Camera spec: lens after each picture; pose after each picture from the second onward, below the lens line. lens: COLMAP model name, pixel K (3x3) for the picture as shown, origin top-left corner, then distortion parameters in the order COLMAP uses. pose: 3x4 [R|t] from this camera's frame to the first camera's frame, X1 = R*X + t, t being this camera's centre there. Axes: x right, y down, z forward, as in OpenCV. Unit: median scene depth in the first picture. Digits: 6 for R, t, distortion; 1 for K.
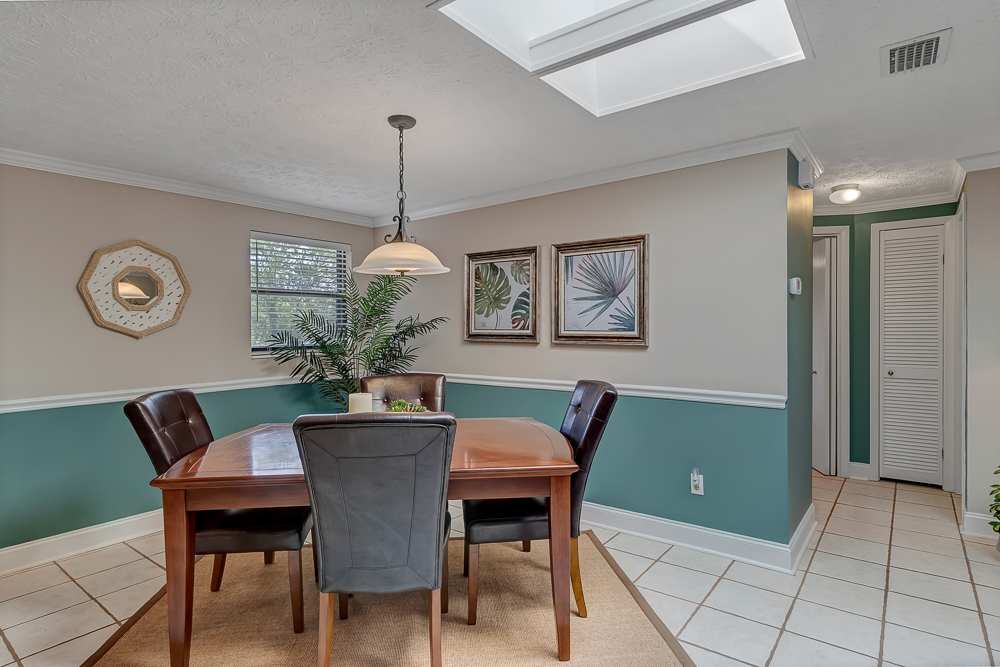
lens RADIAL K [[524.2, 0, 499.4], [0, 524.2, 332.9], [0, 0, 1]] dist [0.005114, 0.002848]
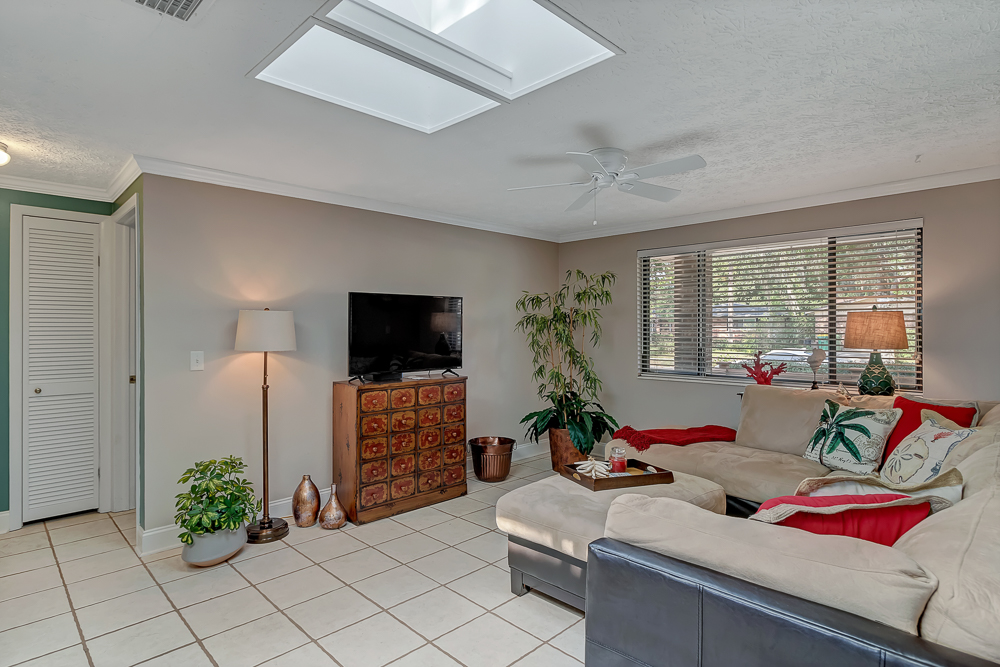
lens RADIAL K [[524.2, 0, 506.5], [0, 524.2, 333.5], [0, 0, 1]] dist [0.005114, 0.002848]
pose [[0.131668, 0.001135, 0.991293, 0.026581], [0.005463, 0.999983, -0.001870, -0.008063], [-0.991279, 0.005661, 0.131660, 0.176960]]
